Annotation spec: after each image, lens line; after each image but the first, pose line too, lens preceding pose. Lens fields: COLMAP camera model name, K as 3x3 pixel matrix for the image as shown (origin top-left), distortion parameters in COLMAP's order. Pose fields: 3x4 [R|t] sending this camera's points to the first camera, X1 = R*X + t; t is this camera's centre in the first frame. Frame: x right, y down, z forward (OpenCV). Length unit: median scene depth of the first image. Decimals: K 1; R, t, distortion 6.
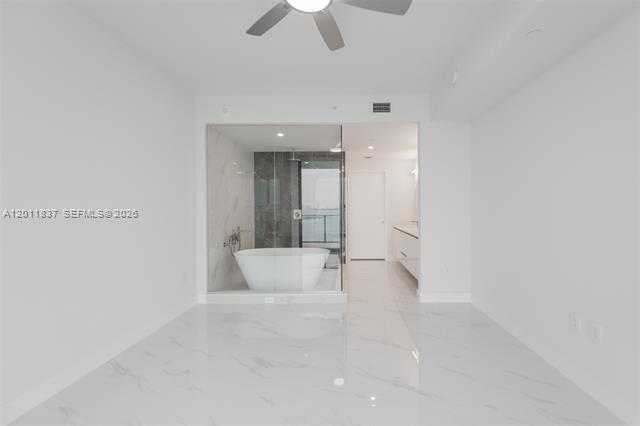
lens RADIAL K [[276.6, 0, 348.7], [0, 276.6, 212.4], [0, 0, 1]] dist [0.000491, -0.000088]
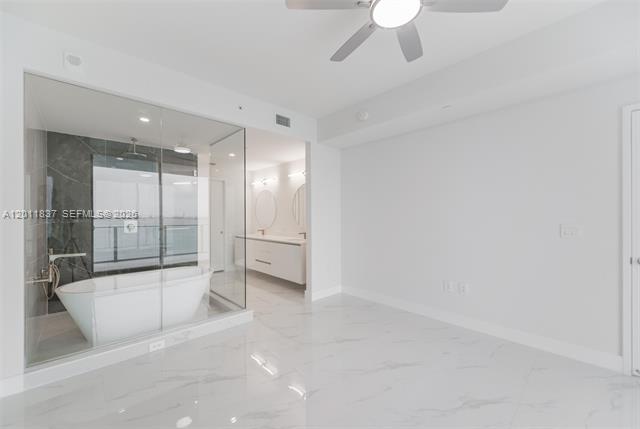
lens RADIAL K [[252.4, 0, 317.2], [0, 252.4, 216.2], [0, 0, 1]] dist [-0.000641, -0.000098]
pose [[0.733253, -0.000536, 0.679956, -0.425335], [0.013983, 0.999800, -0.014291, -0.006137], [-0.679812, 0.019987, 0.733114, 0.223408]]
